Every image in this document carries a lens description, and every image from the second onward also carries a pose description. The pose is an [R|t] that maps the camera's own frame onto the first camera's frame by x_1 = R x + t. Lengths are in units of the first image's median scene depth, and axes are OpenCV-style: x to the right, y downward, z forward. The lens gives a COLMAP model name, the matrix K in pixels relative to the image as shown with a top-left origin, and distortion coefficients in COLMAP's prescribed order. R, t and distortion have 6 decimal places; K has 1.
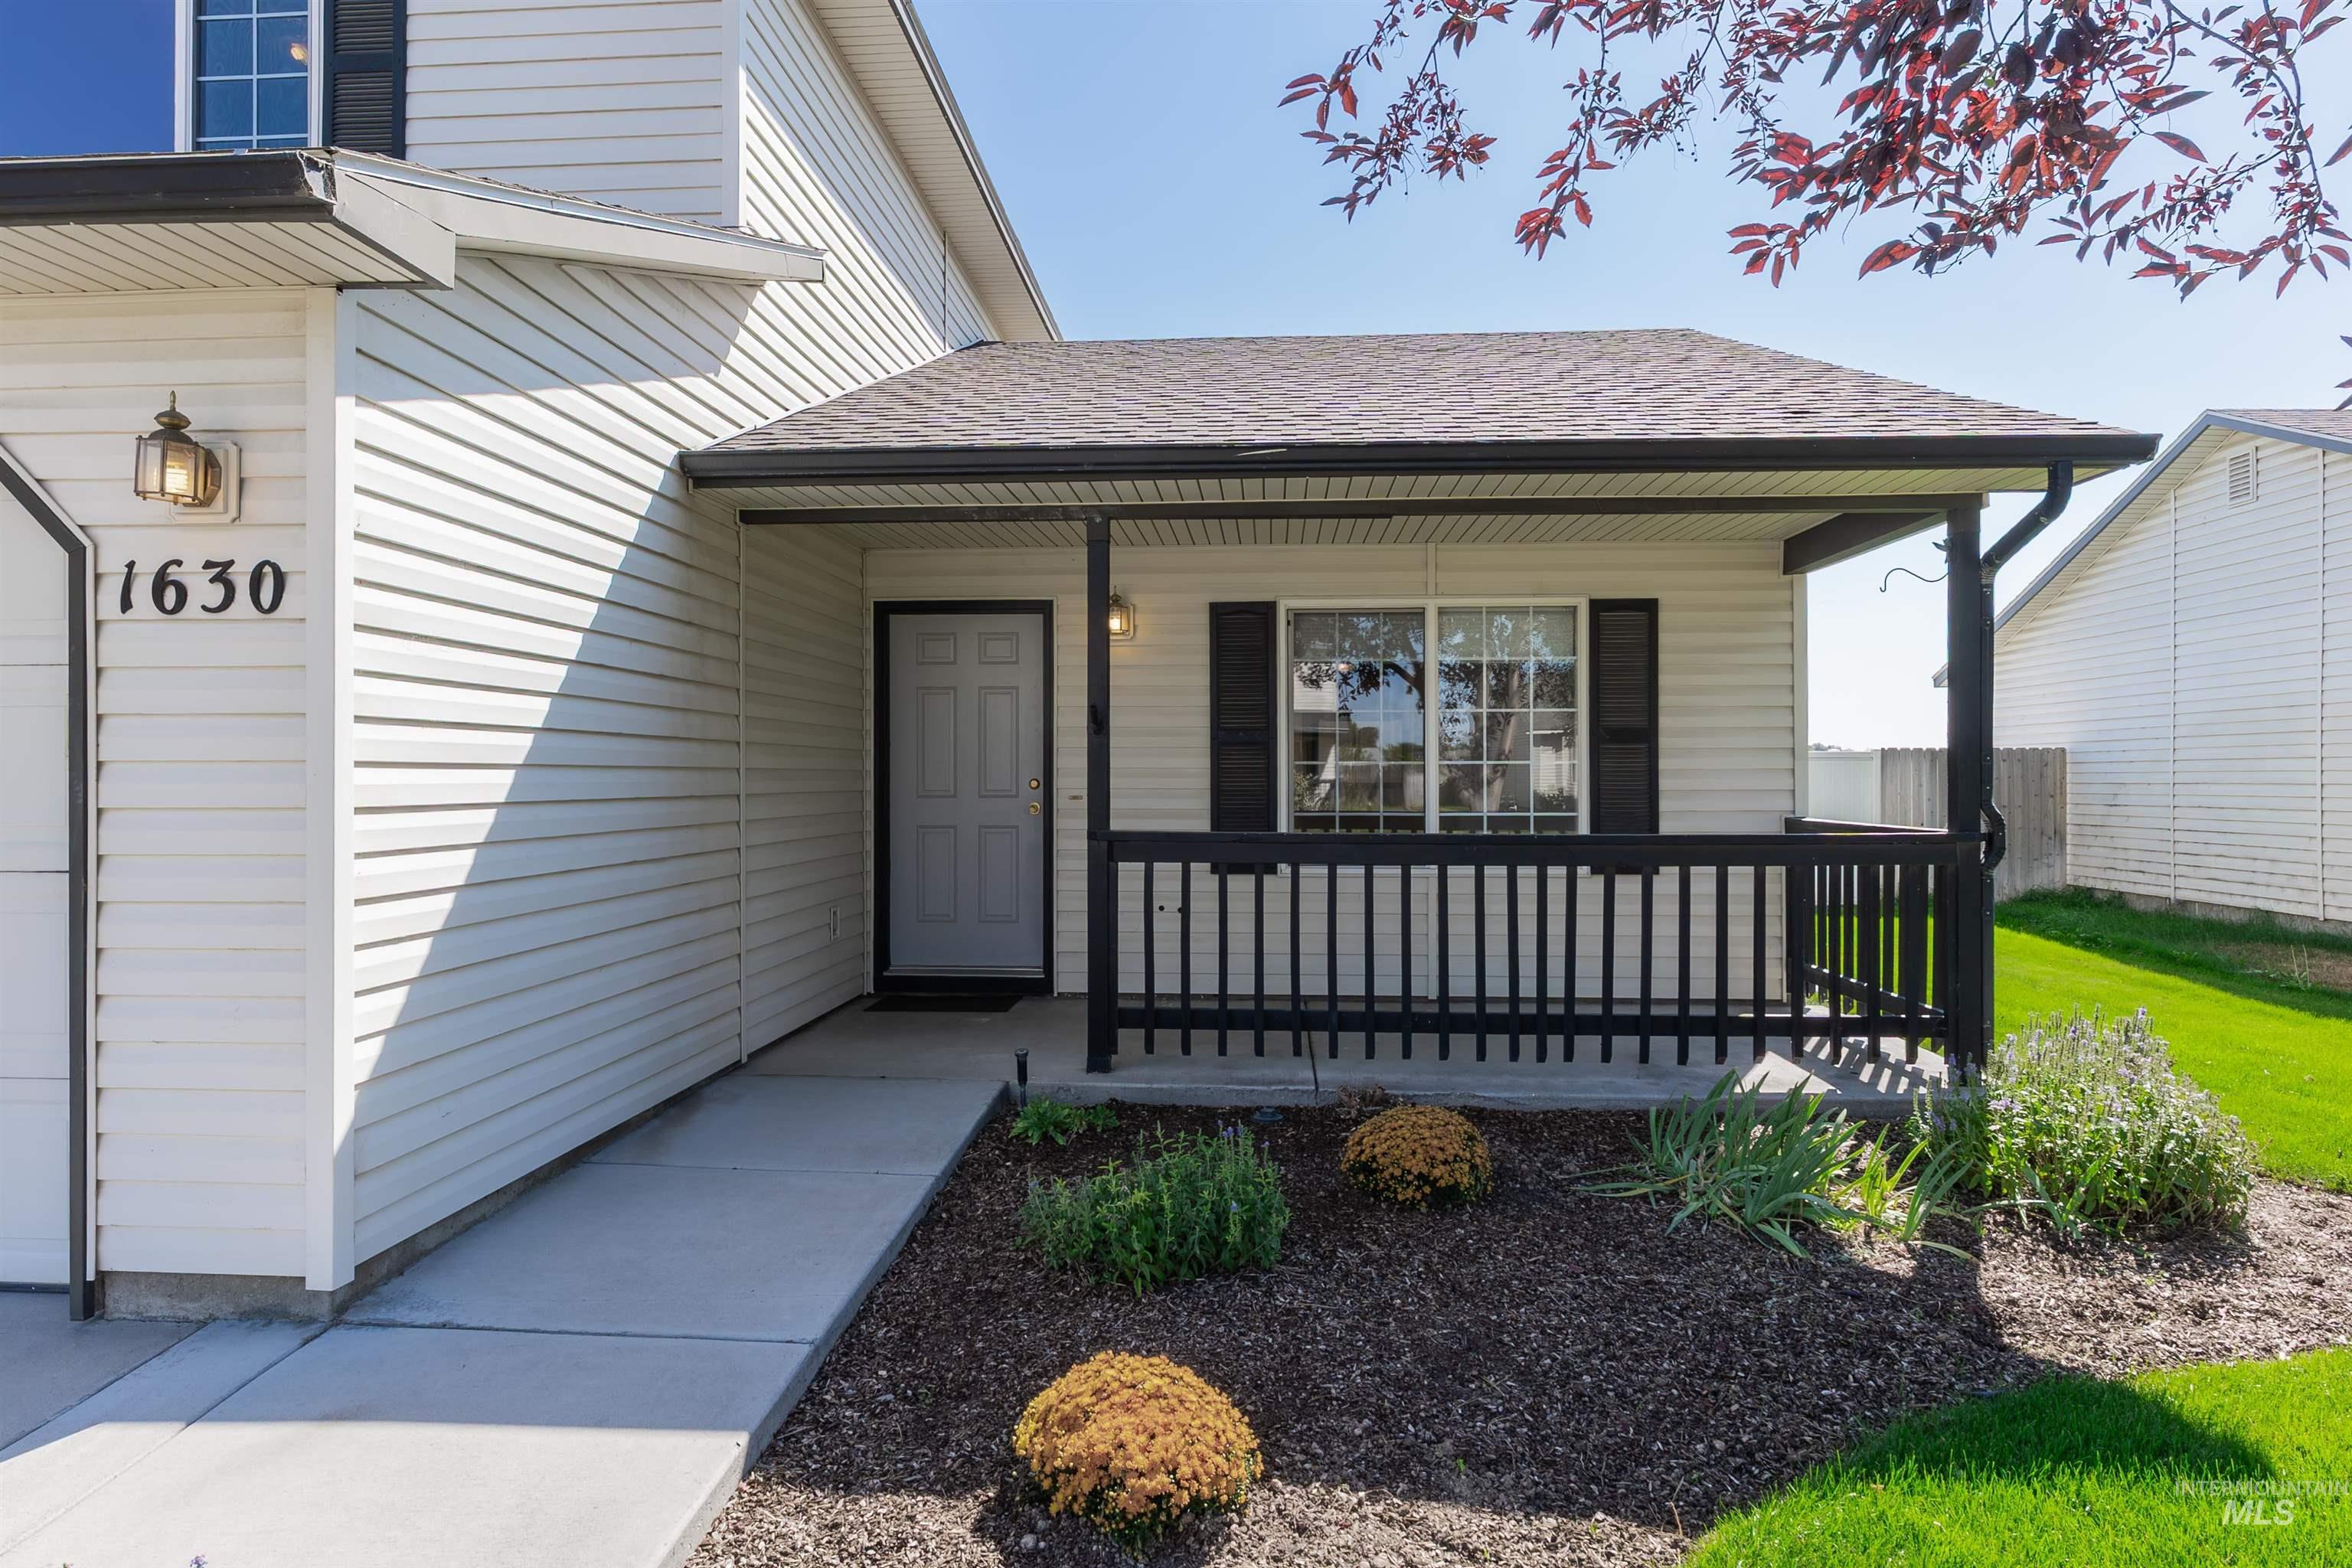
lens RADIAL K [[1271.4, 0, 1178.3], [0, 1271.4, 772.9], [0, 0, 1]] dist [-0.006323, -0.001926]
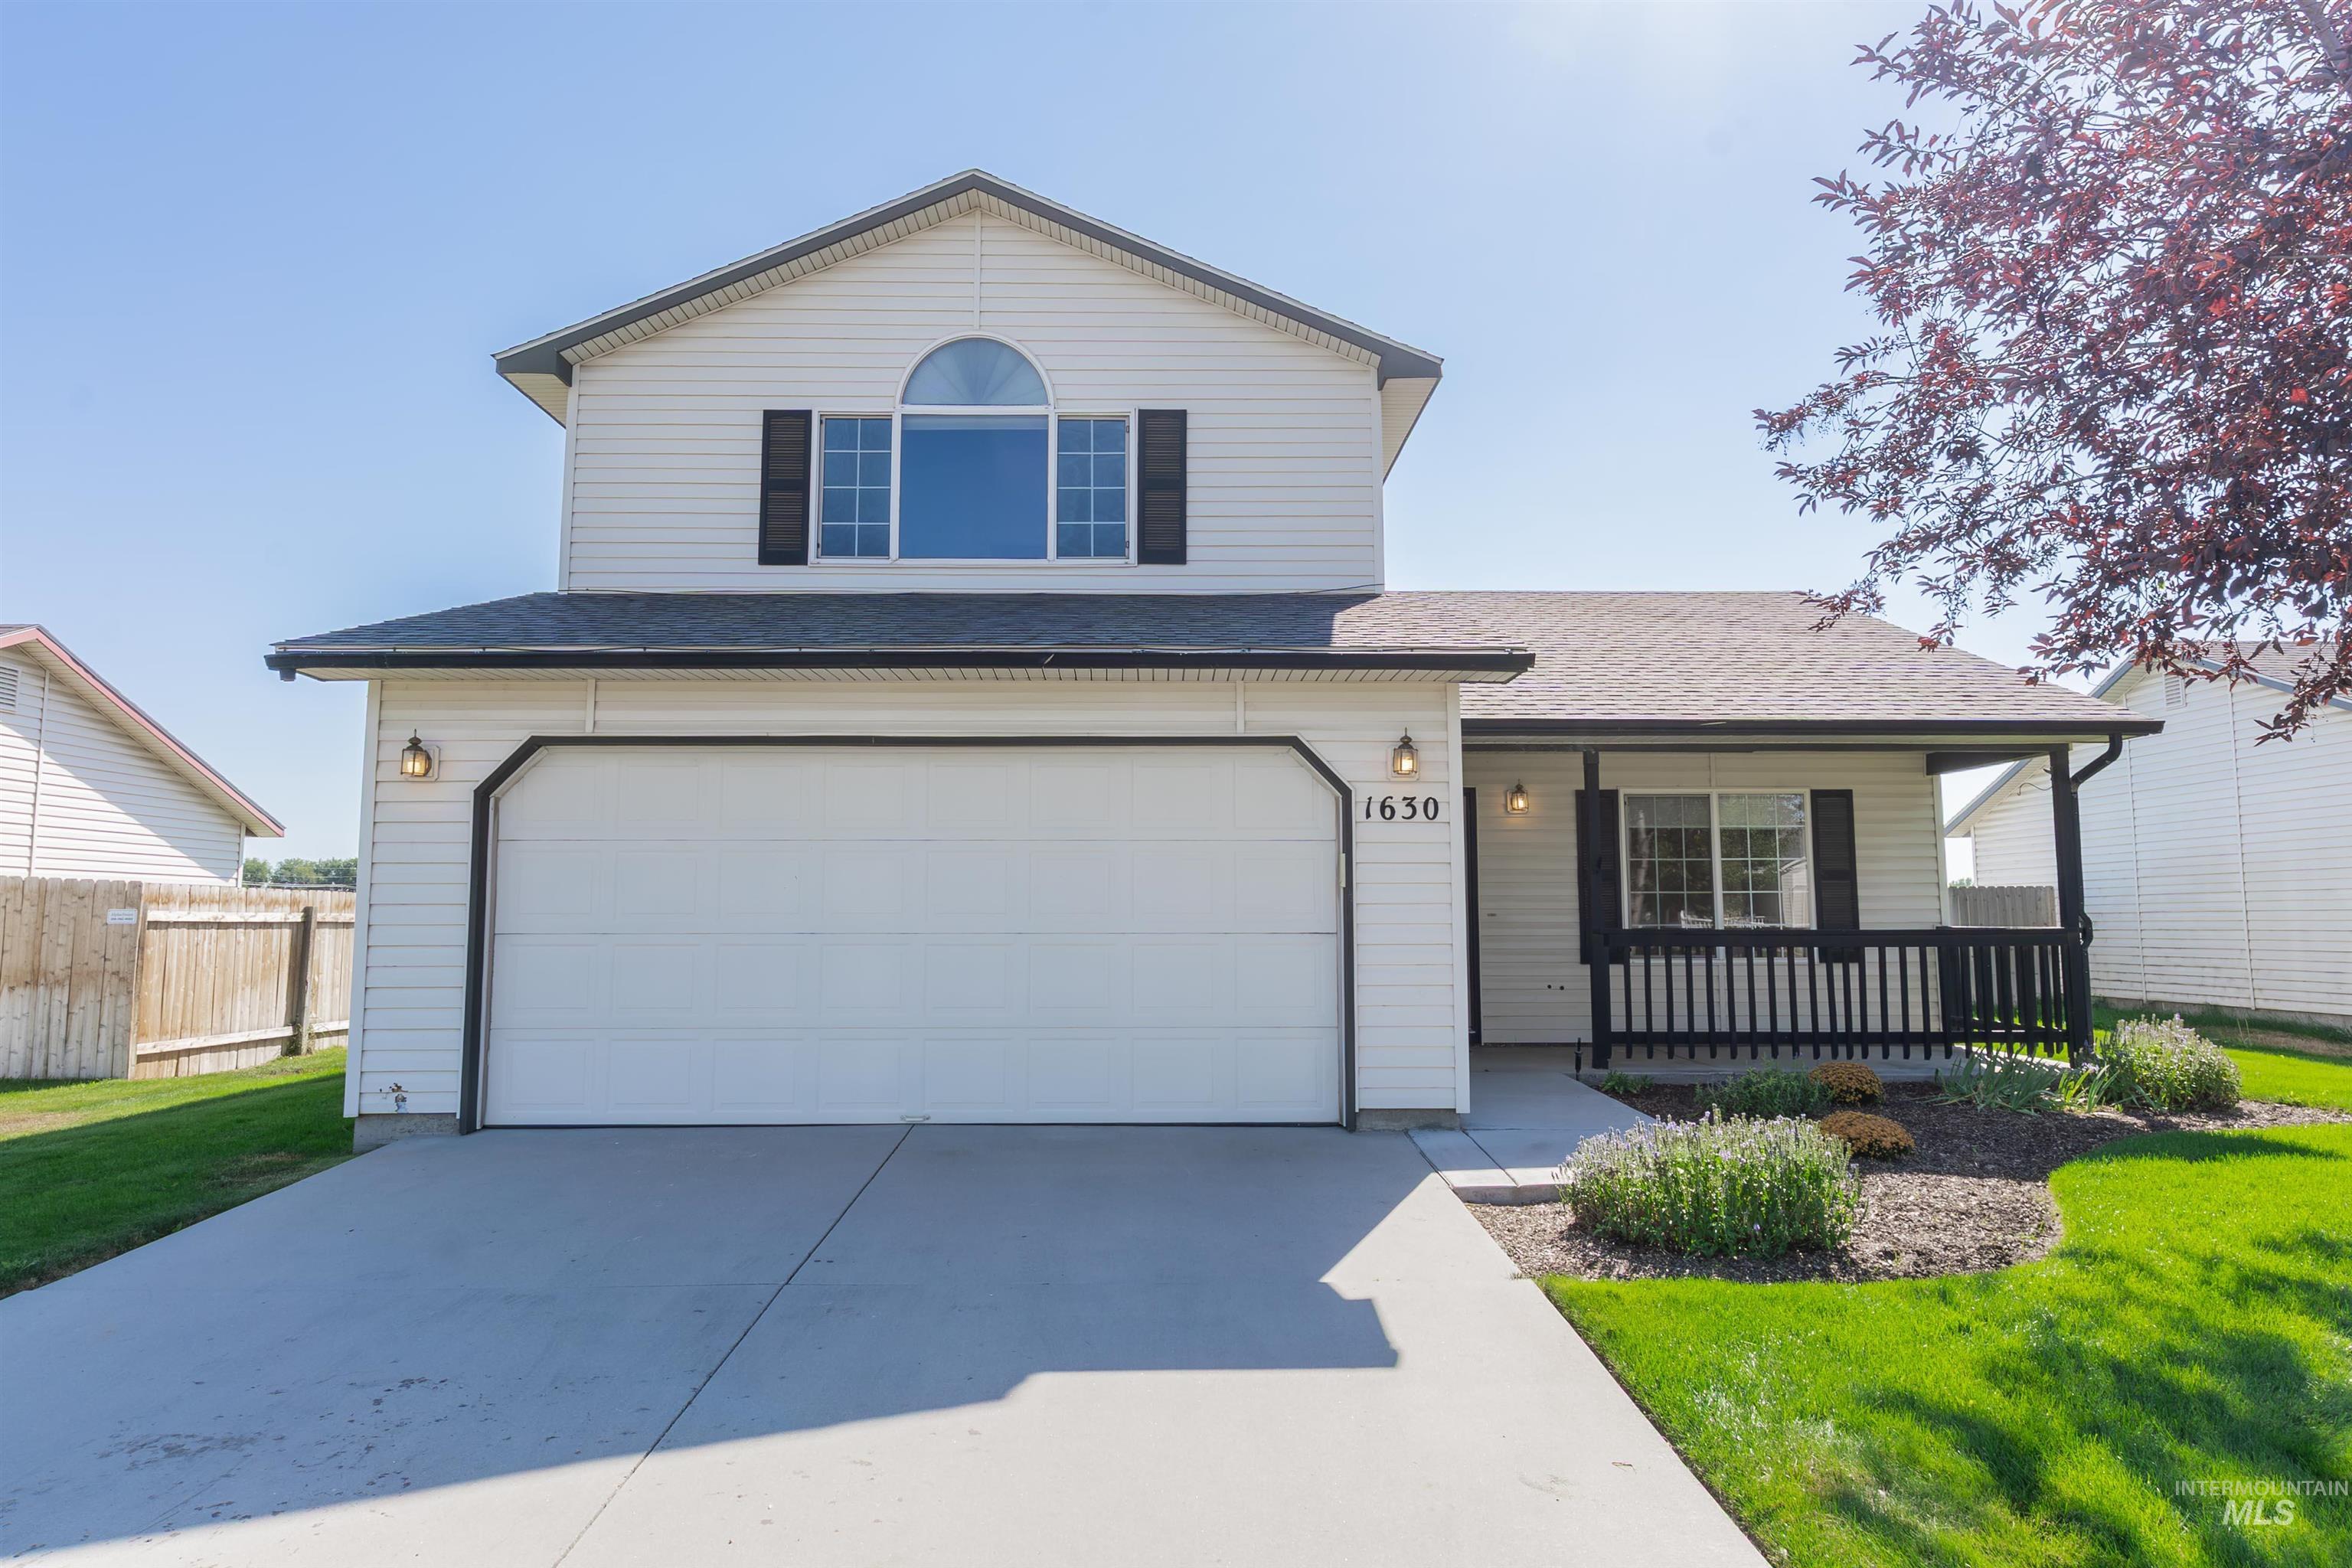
lens RADIAL K [[1361.8, 0, 1176.2], [0, 1361.8, 795.1], [0, 0, 1]] dist [-0.003828, -0.002386]
pose [[0.997086, 0.004490, 0.076153, -0.608722], [0.002514, 0.995790, -0.091627, 0.025301], [-0.076243, 0.091552, 0.992877, -0.642837]]
